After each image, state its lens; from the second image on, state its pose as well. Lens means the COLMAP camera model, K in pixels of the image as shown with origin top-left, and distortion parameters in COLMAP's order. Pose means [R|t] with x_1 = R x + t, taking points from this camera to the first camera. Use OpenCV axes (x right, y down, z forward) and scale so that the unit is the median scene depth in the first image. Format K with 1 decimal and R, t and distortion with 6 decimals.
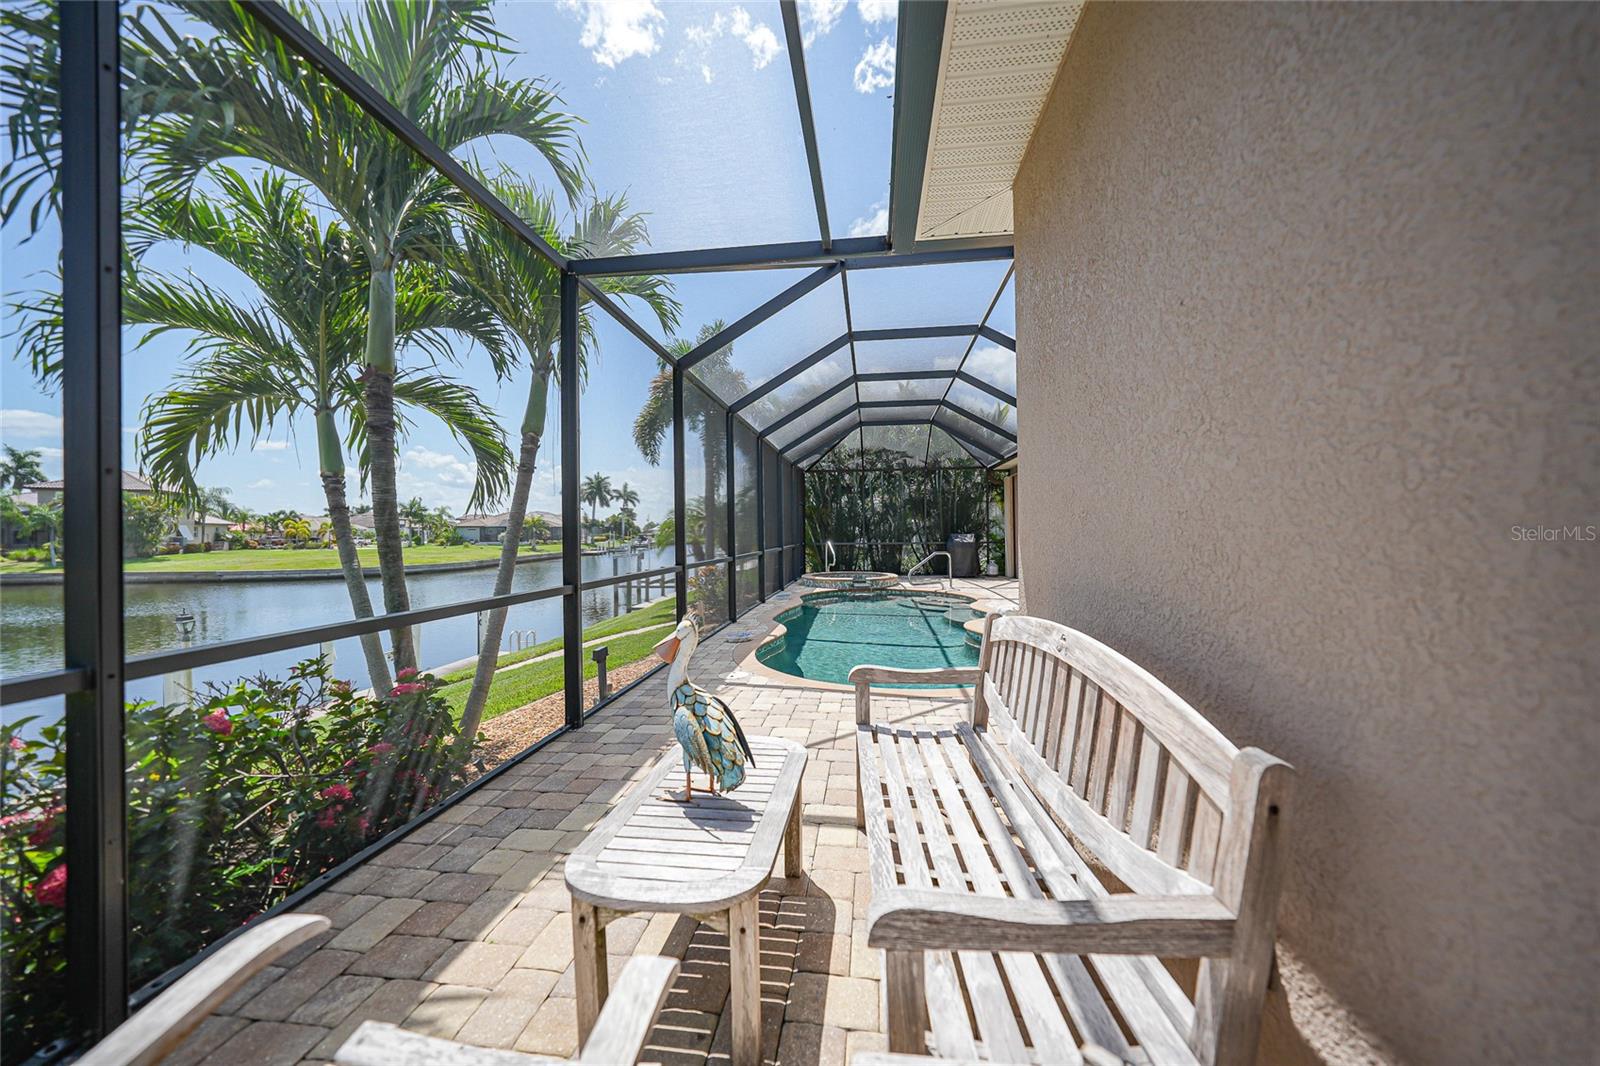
lens RADIAL K [[551.0, 0, 802.3], [0, 551.0, 532.7], [0, 0, 1]] dist [-0.003136, -0.000215]
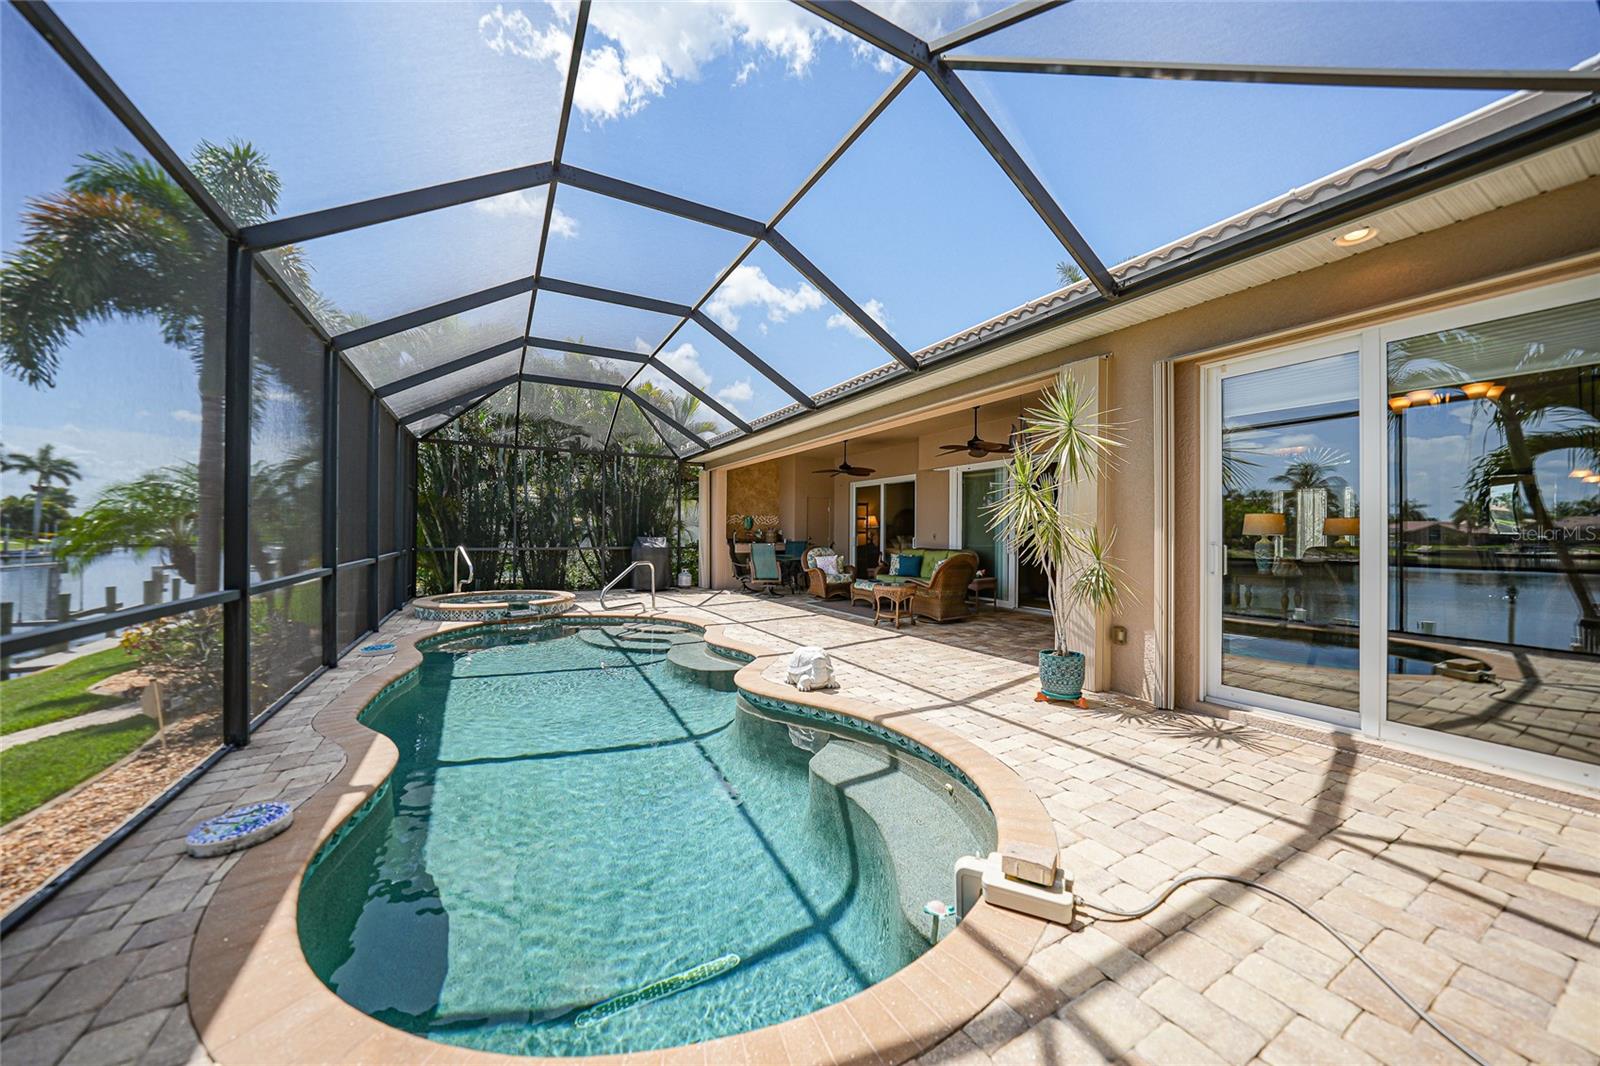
lens RADIAL K [[551.0, 0, 787.8], [0, 551.0, 524.4], [0, 0, 1]] dist [-0.003136, -0.000215]
pose [[0.812857, 0.024105, 0.581964, -0.016999], [-0.013538, 0.999655, -0.022495, -0.001041], [-0.582306, 0.010407, 0.812903, 0.222721]]
